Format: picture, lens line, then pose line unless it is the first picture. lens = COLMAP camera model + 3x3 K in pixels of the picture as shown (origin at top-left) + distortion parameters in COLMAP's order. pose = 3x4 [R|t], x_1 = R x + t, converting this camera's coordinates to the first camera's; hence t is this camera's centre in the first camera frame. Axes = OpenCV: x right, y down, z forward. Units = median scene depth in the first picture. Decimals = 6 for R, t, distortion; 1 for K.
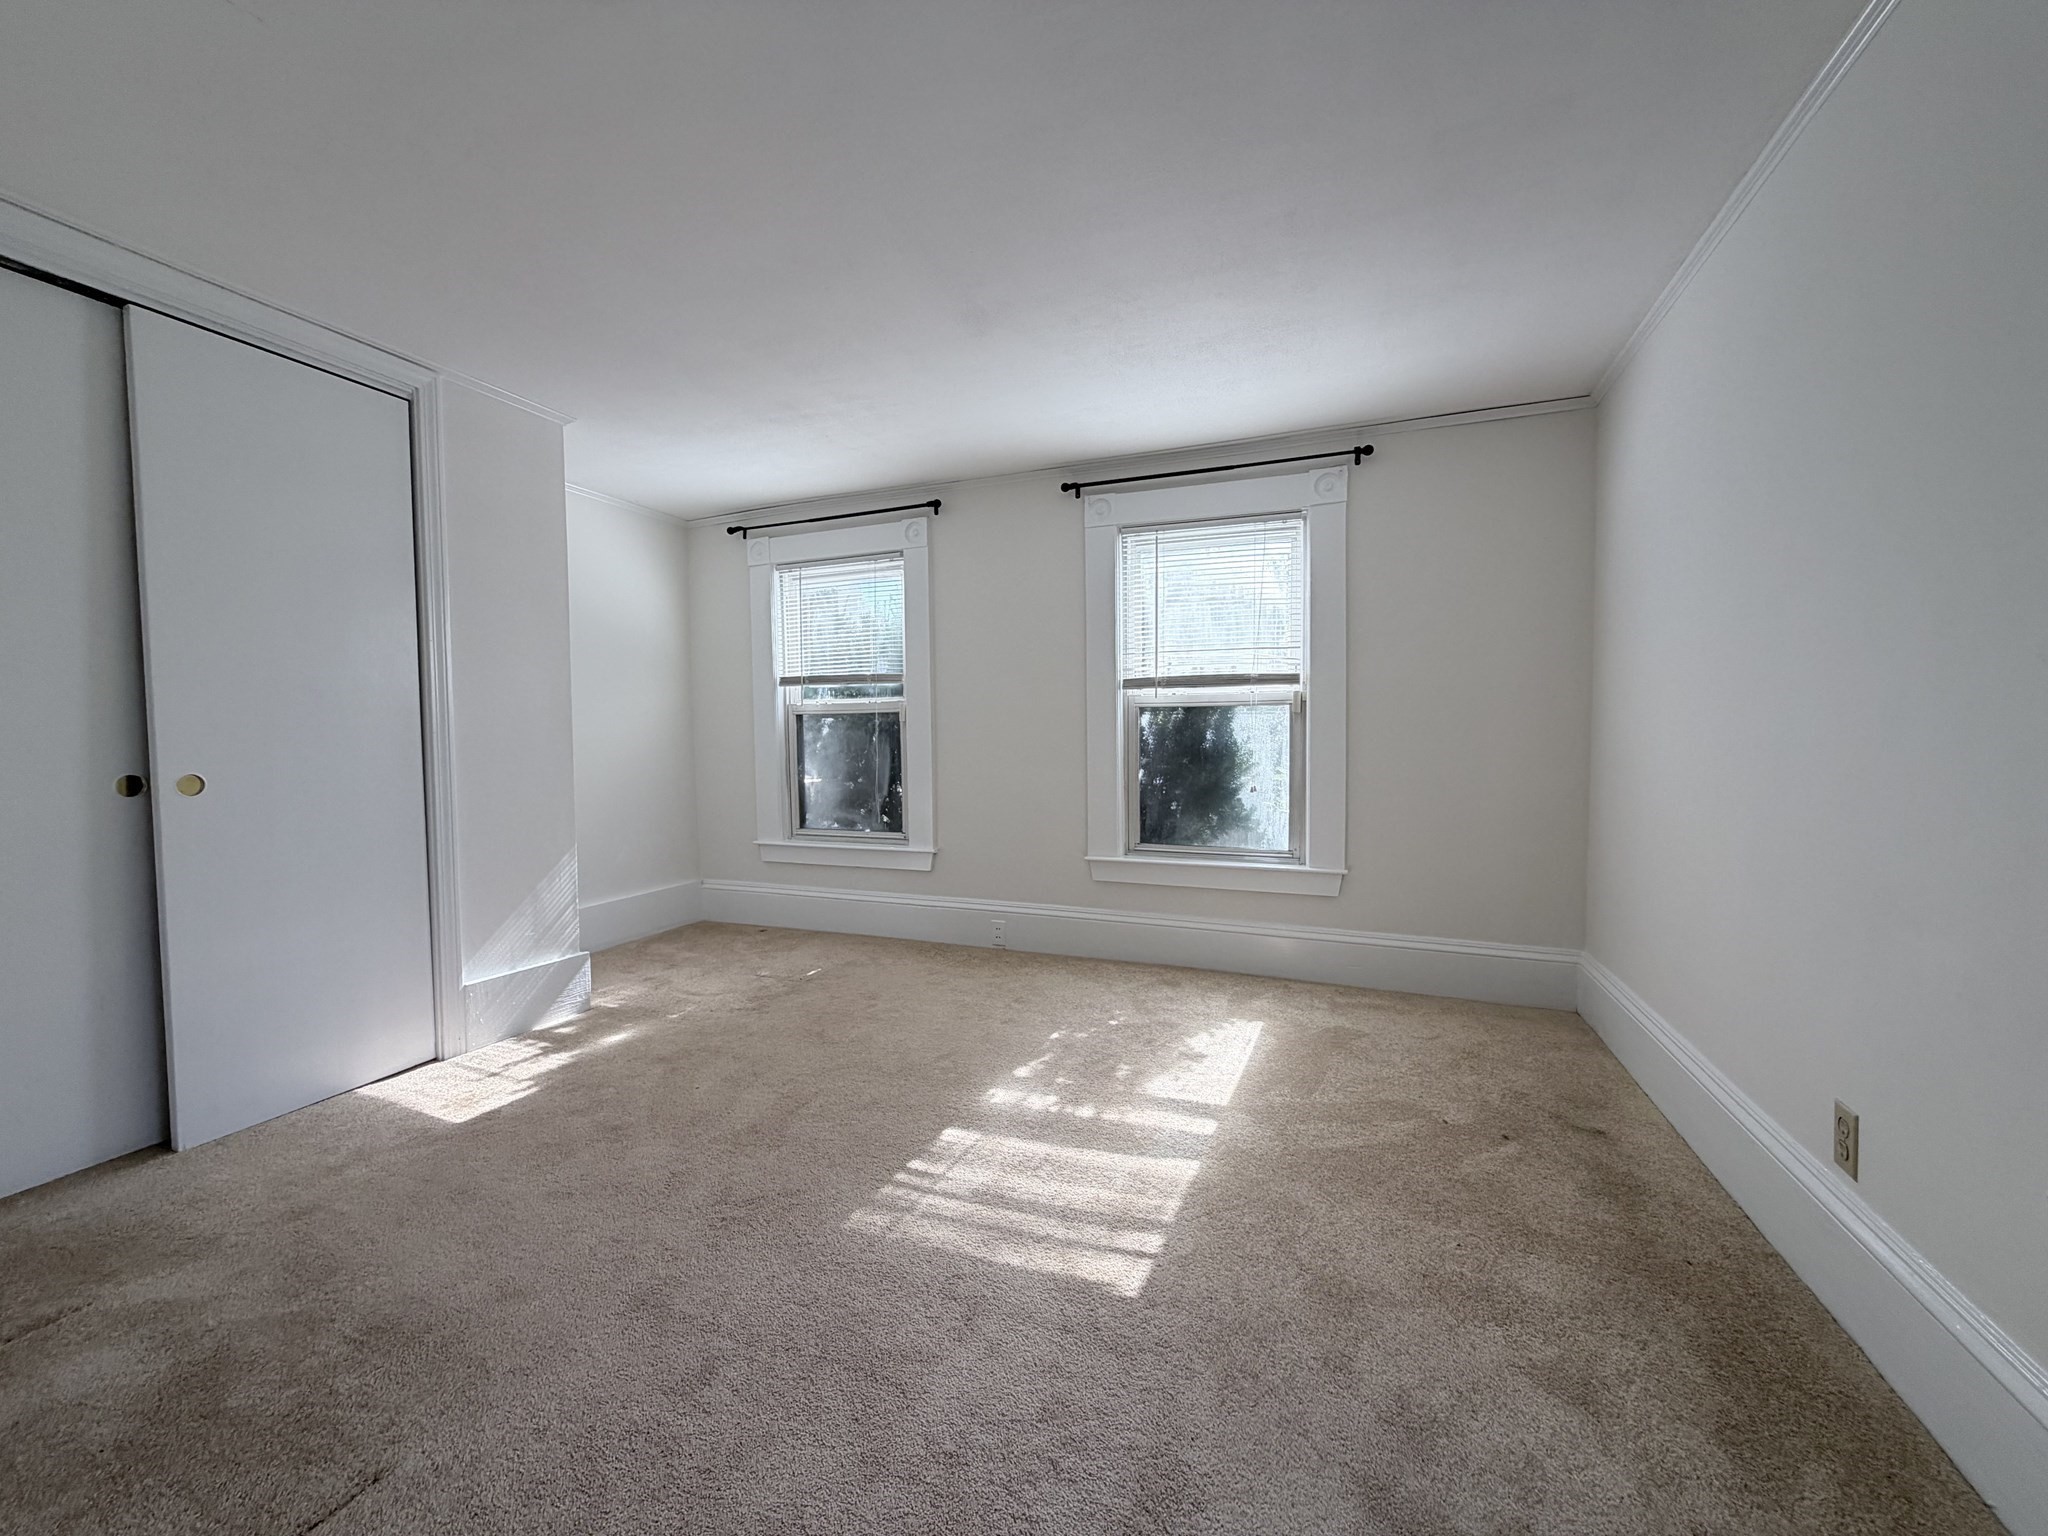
lens RADIAL K [[817.4, 0, 1019.4], [0, 817.4, 765.4], [0, 0, 1]] dist [-0.000984, 0.000686]
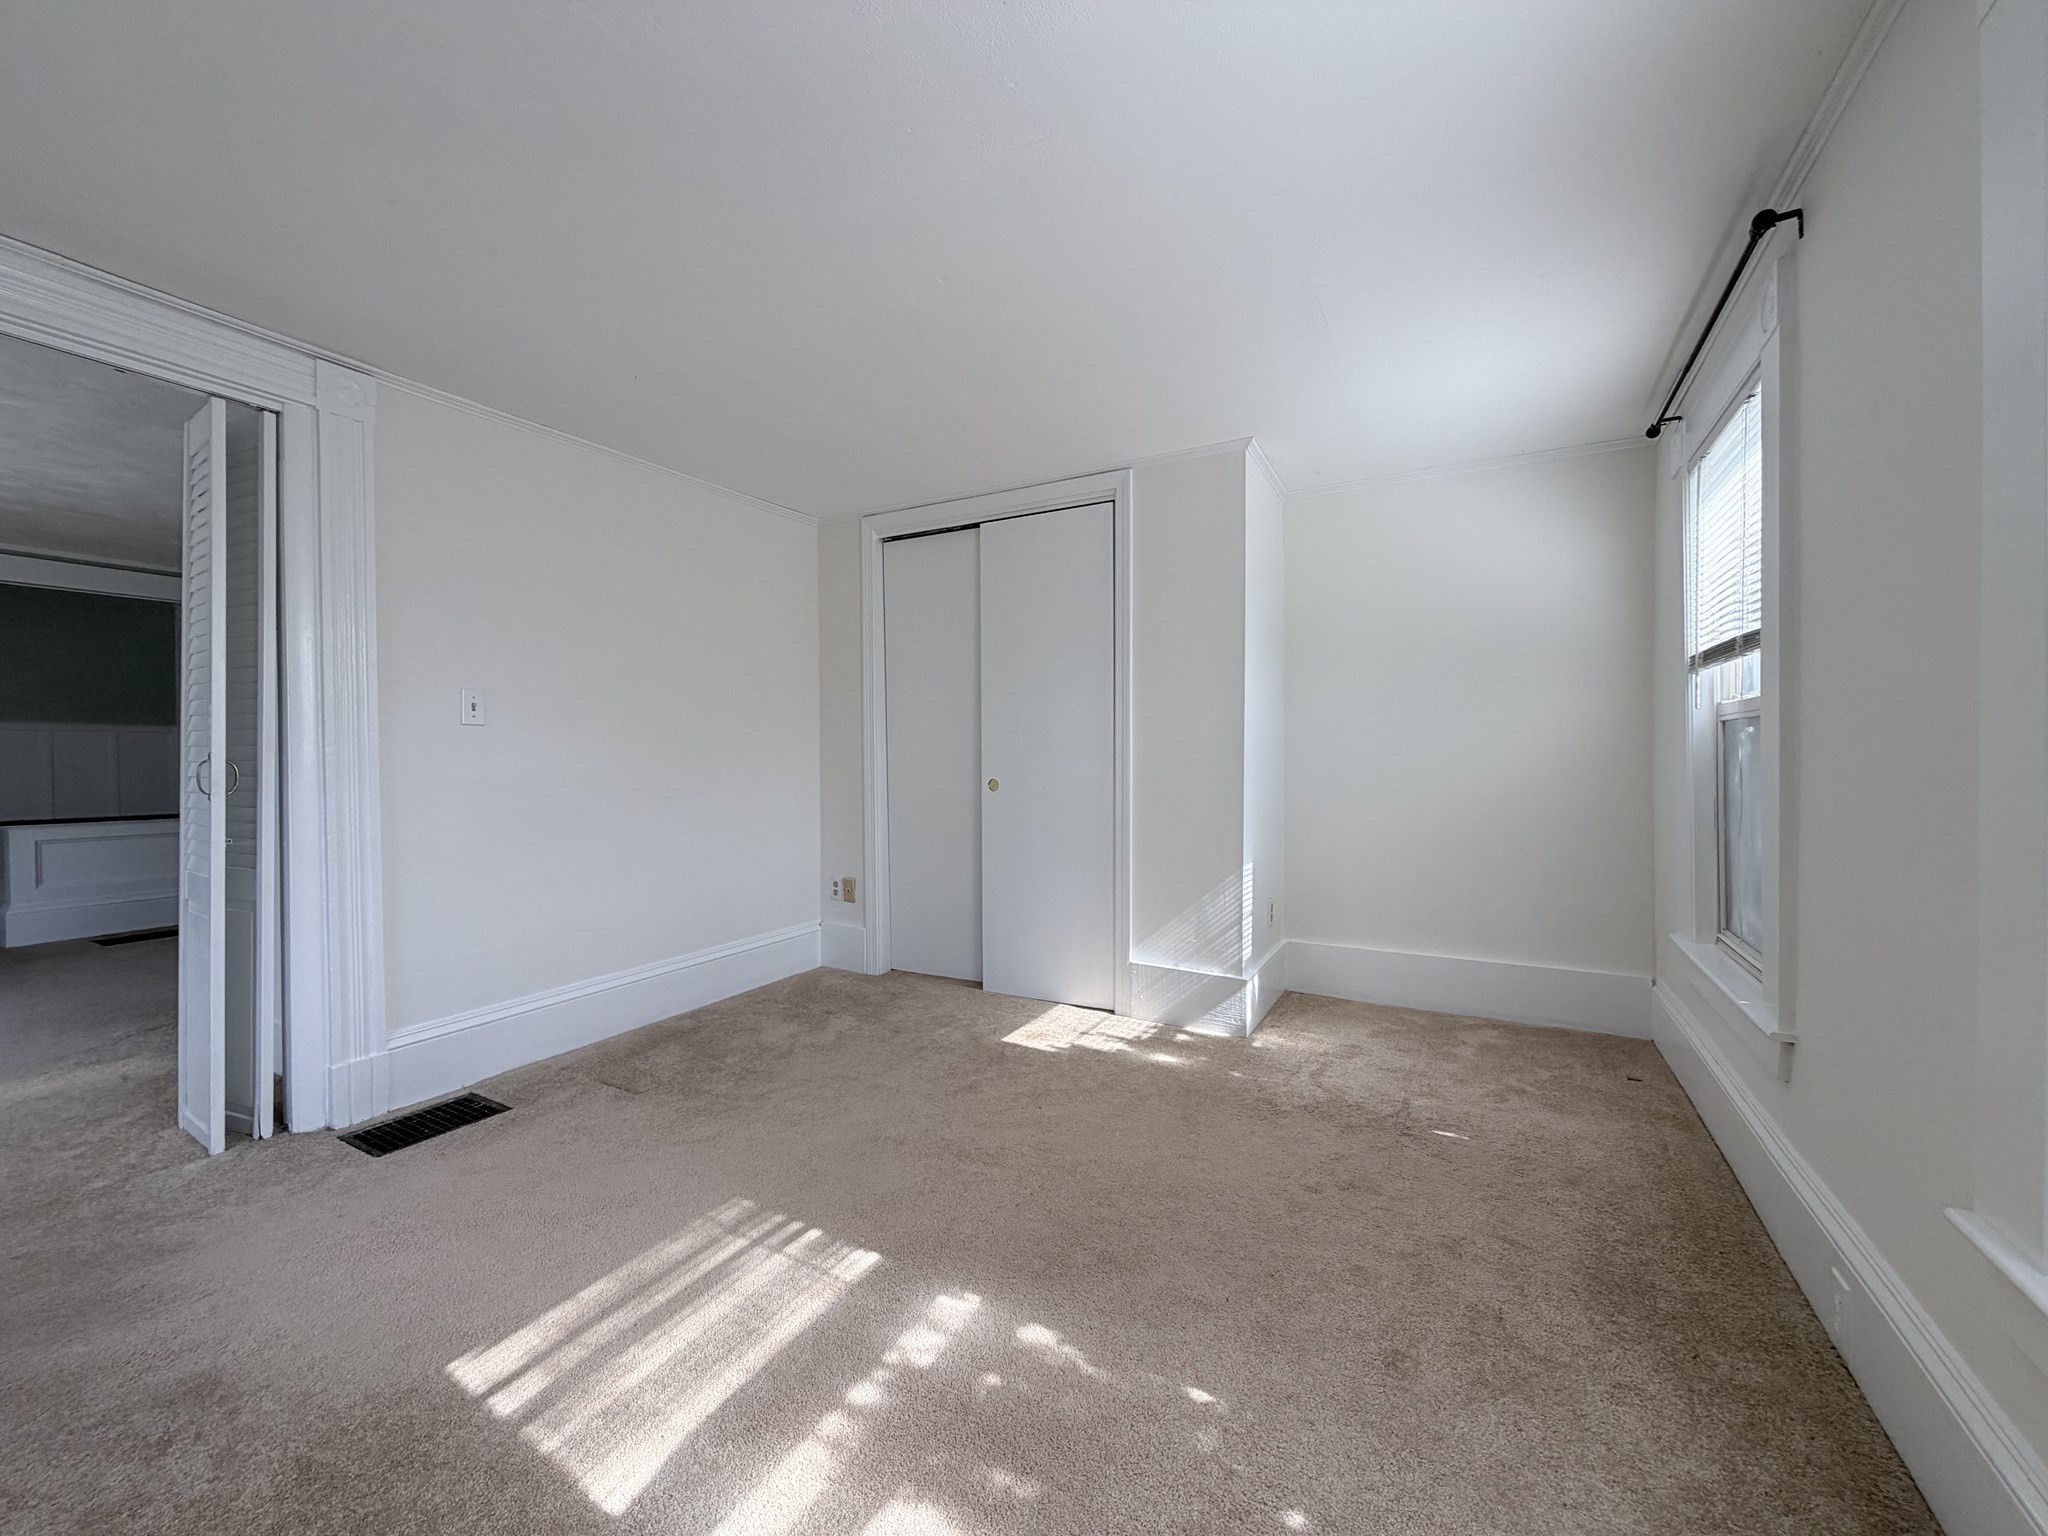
lens RADIAL K [[817.4, 0, 1019.4], [0, 817.4, 765.4], [0, 0, 1]] dist [-0.000984, 0.000686]
pose [[-0.124999, 0.021895, -0.991915, 0.581005], [-0.035568, 0.999015, 0.026534, -0.053975], [0.991519, 0.038597, -0.124097, 1.037889]]
